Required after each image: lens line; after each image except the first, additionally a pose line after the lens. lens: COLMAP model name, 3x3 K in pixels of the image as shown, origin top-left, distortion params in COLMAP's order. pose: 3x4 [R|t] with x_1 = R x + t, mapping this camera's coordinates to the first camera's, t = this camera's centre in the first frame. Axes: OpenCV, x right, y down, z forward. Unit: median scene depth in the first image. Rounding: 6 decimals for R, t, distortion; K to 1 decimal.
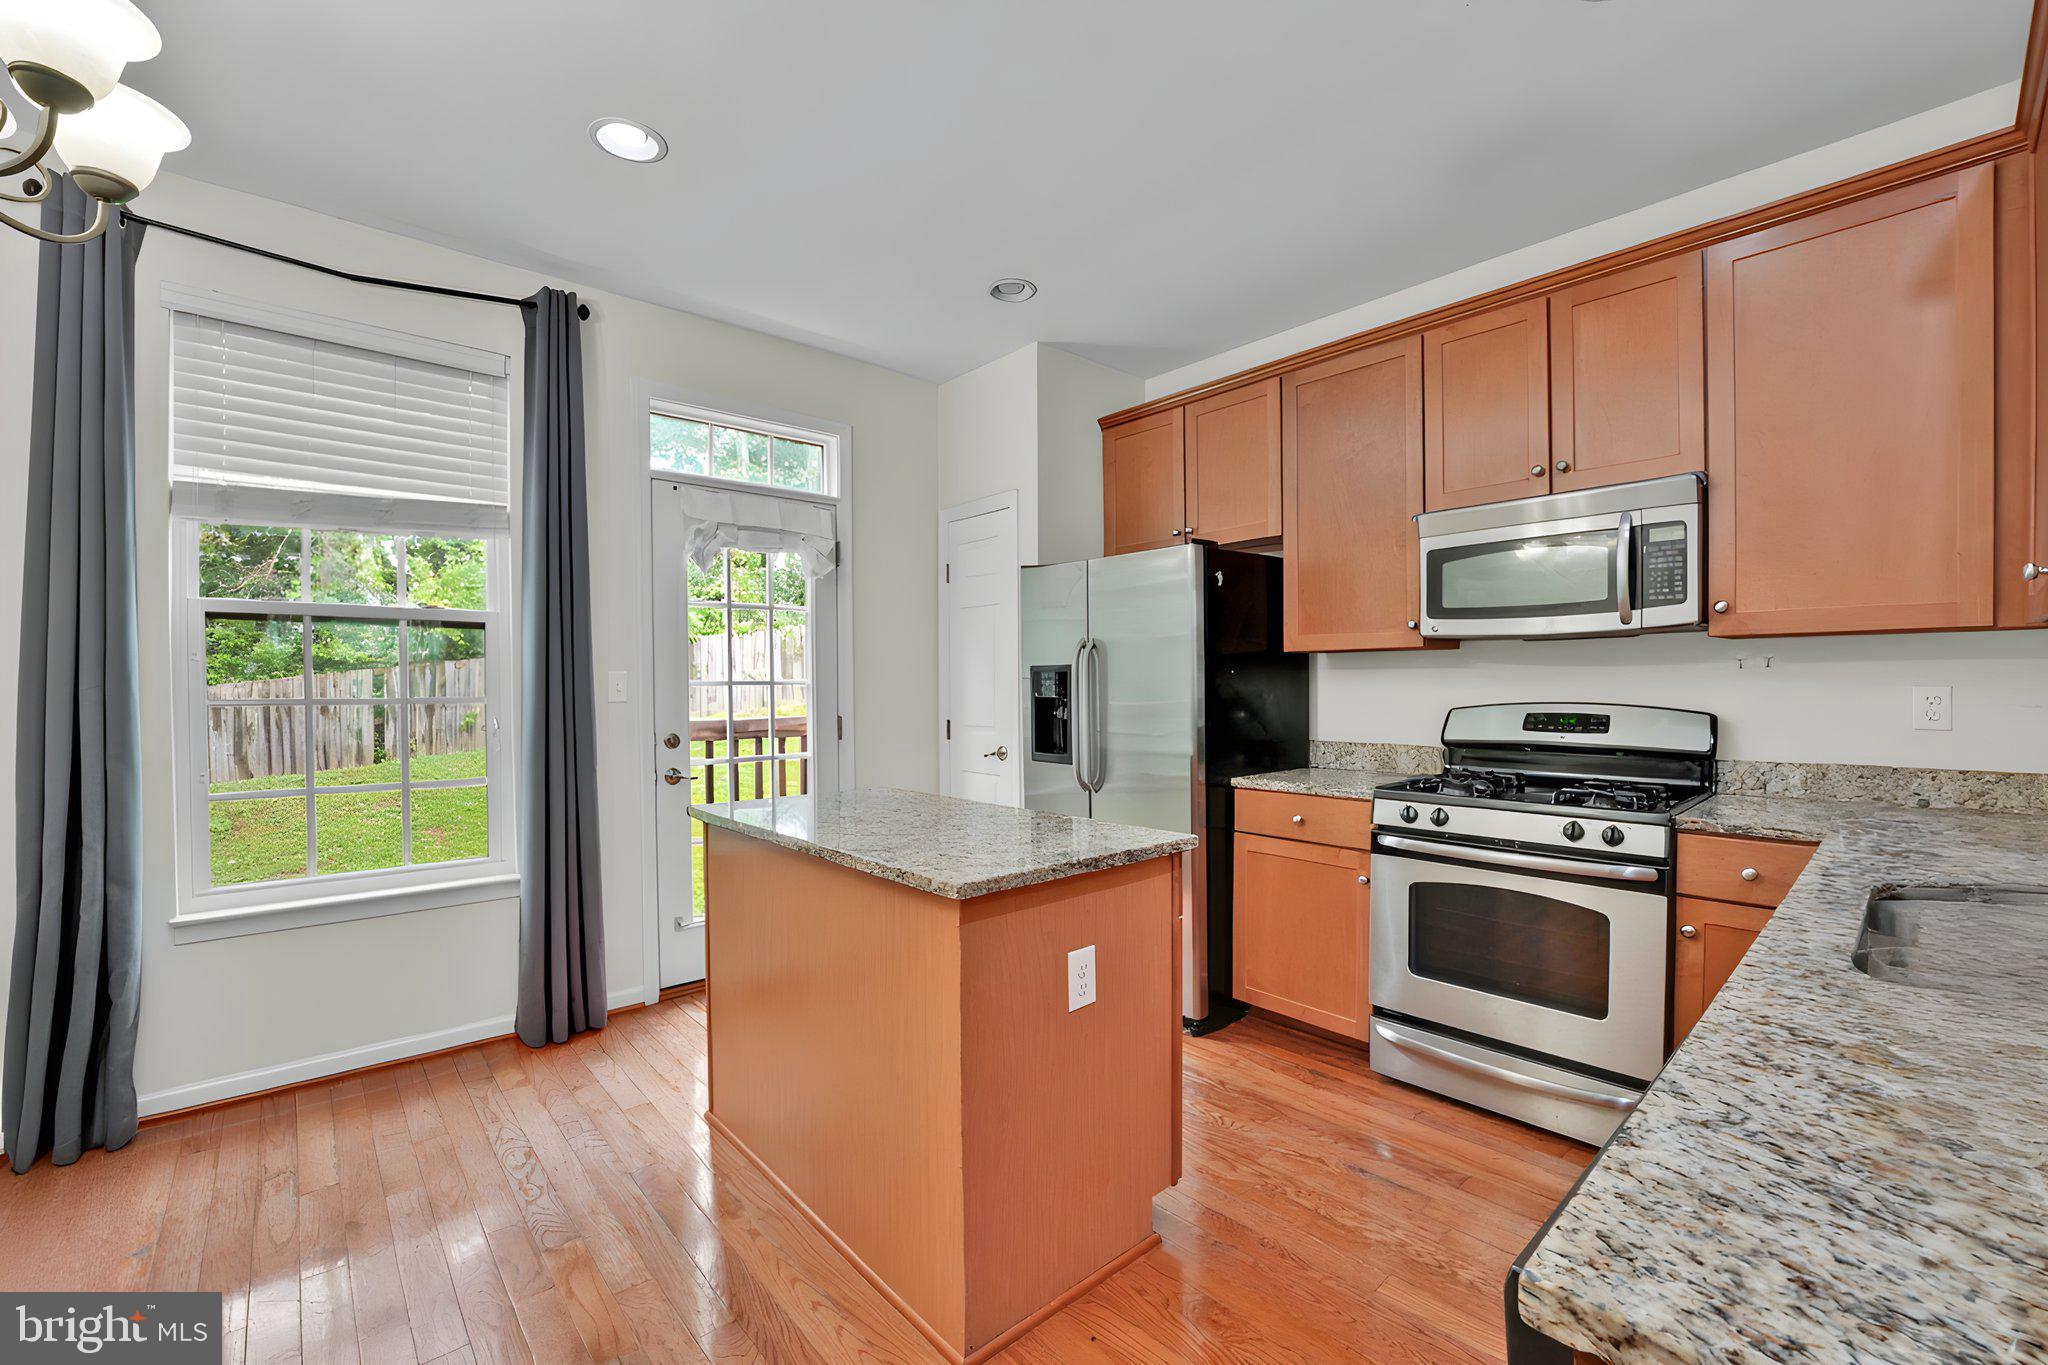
lens RADIAL K [[848.8, 0, 1020.7], [0, 848.8, 698.9], [0, 0, 1]] dist [-0.029255, 0.000730]
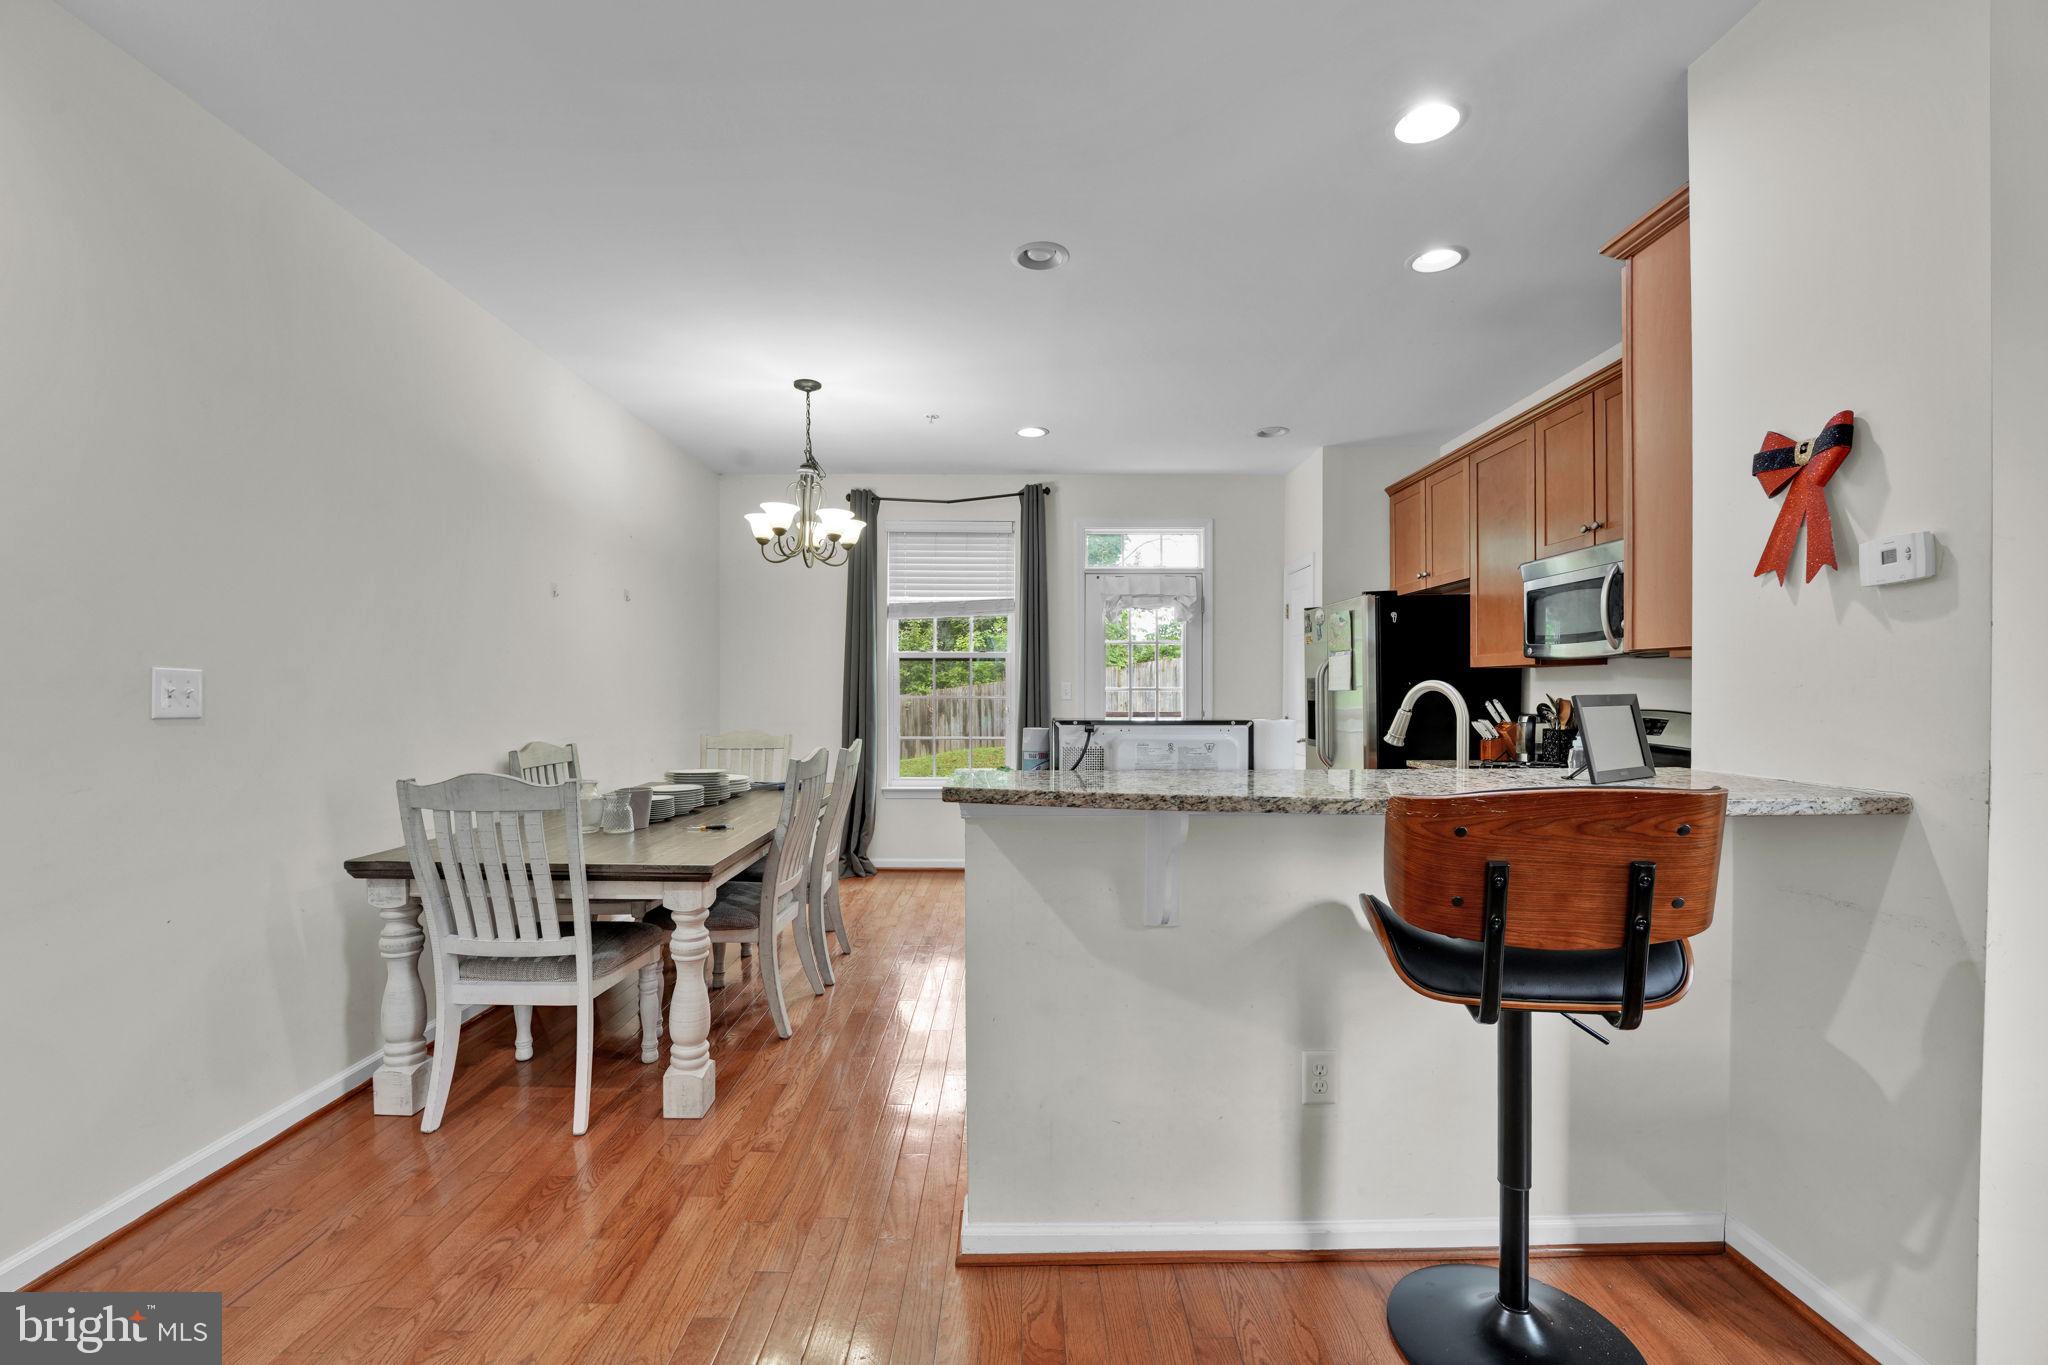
lens RADIAL K [[848.8, 0, 1020.7], [0, 848.8, 698.9], [0, 0, 1]] dist [-0.029255, 0.000730]
pose [[0.752073, 0.012622, -0.658959, 0.803419], [-0.009199, 0.999920, 0.008654, -0.013603], [0.659016, -0.000447, 0.752129, -0.543958]]
